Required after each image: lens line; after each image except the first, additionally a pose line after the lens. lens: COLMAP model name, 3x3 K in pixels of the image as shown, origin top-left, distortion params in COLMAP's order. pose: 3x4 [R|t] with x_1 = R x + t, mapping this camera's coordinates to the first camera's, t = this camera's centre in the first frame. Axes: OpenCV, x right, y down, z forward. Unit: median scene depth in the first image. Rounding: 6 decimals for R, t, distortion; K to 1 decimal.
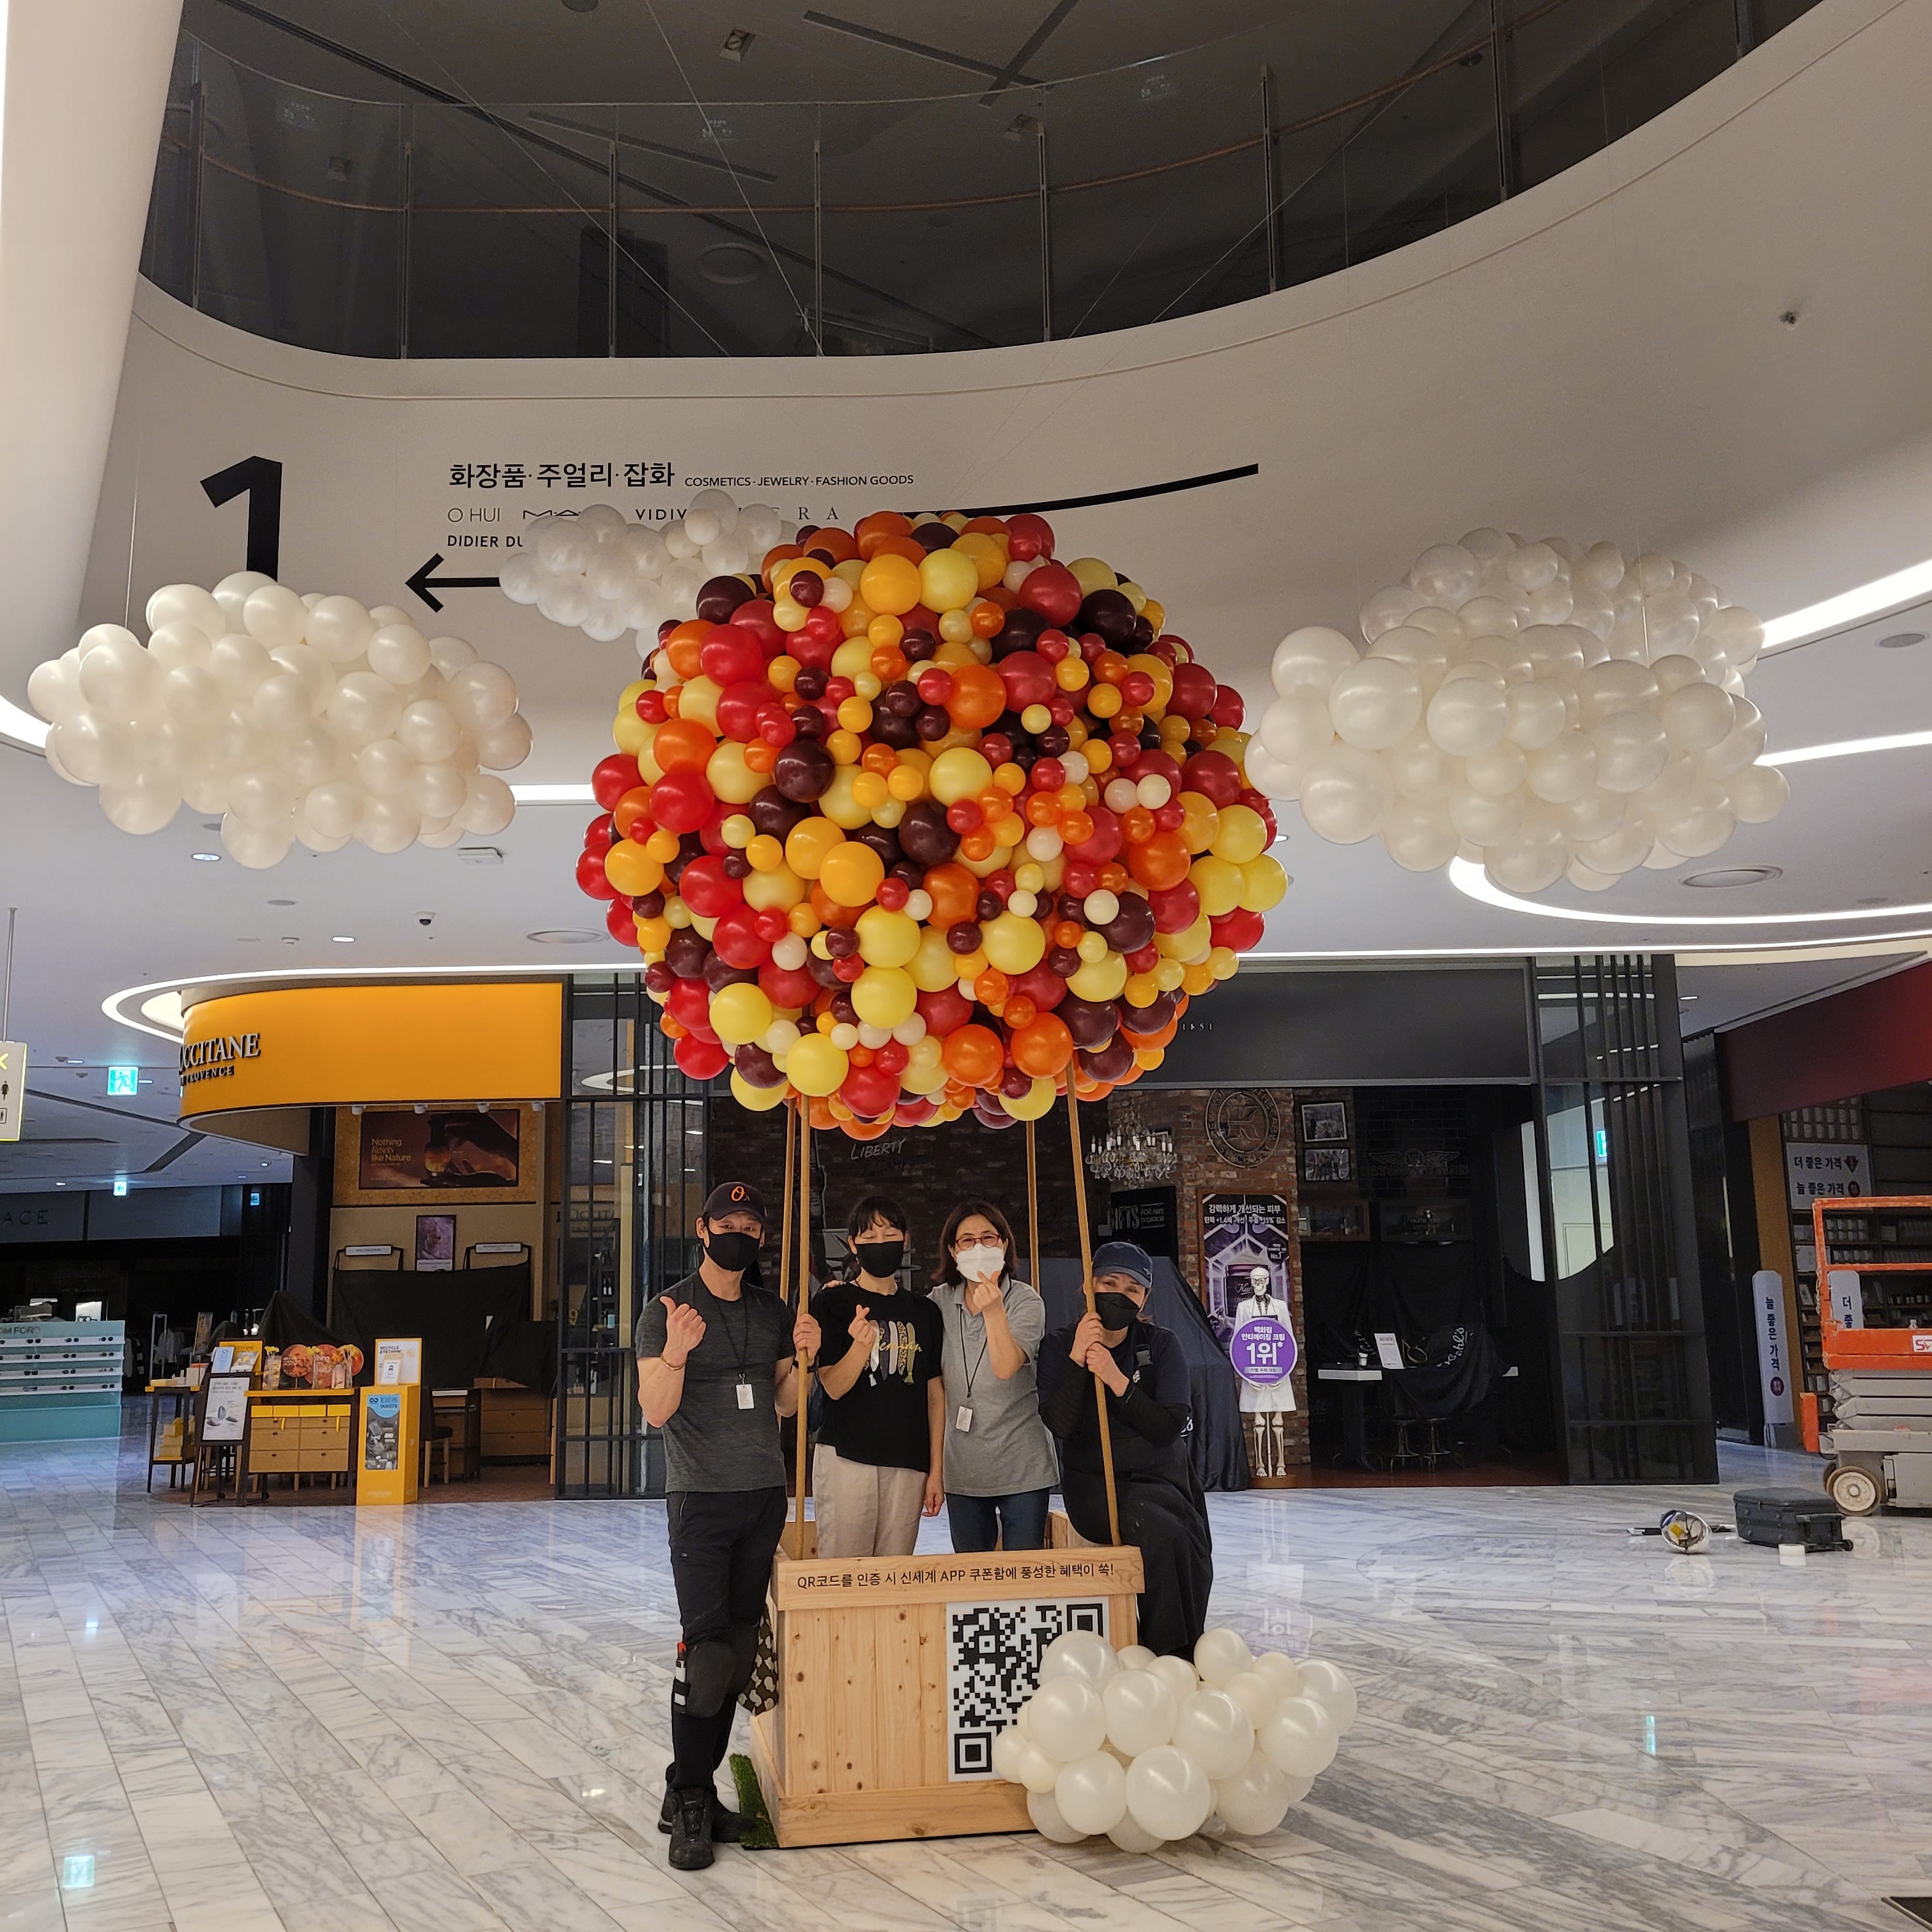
lens RADIAL K [[1995.0, 0, 968.8], [0, 1995.0, 967.3], [0, 0, 1]] dist [0.043592, 0.000000]
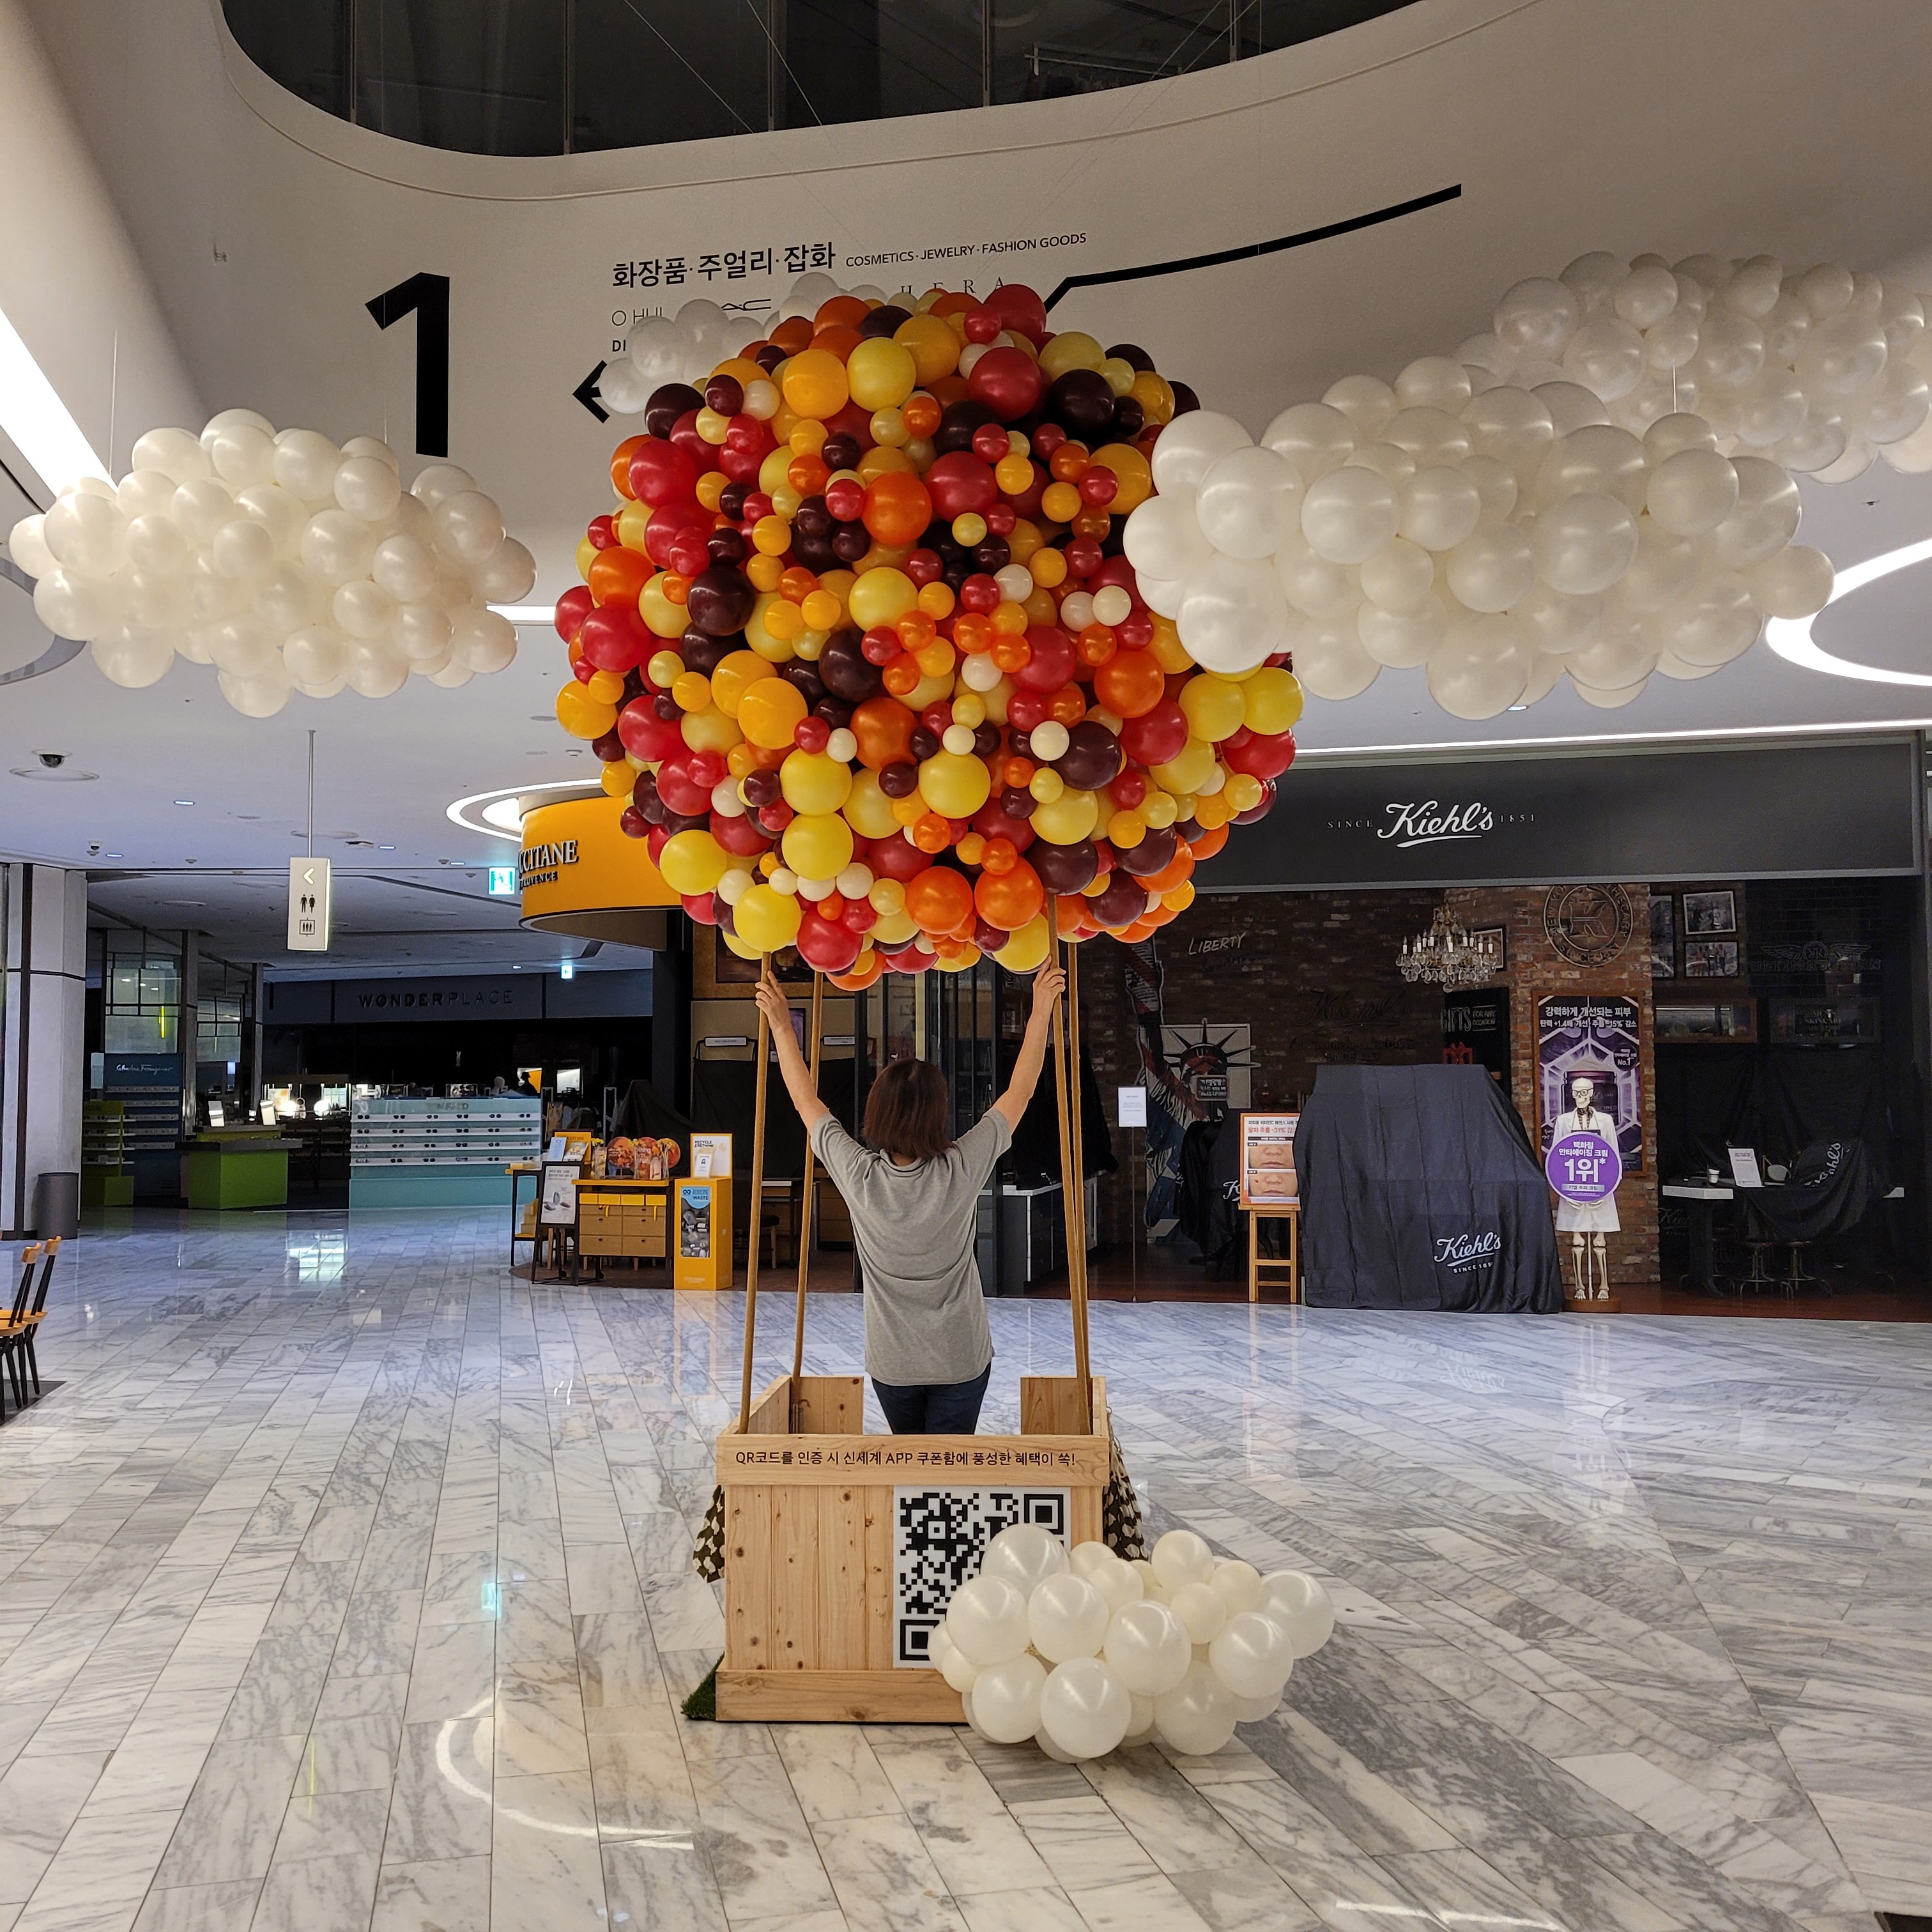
lens RADIAL K [[1995.0, 0, 964.9], [0, 1995.0, 967.4], [0, 0, 1]] dist [0.043592, 0.000000]
pose [[0.971325, 0.000710, -0.237756, 0.219004], [0.026312, 0.993532, 0.110460, -0.026482], [0.236296, -0.113549, 0.965024, 0.109363]]
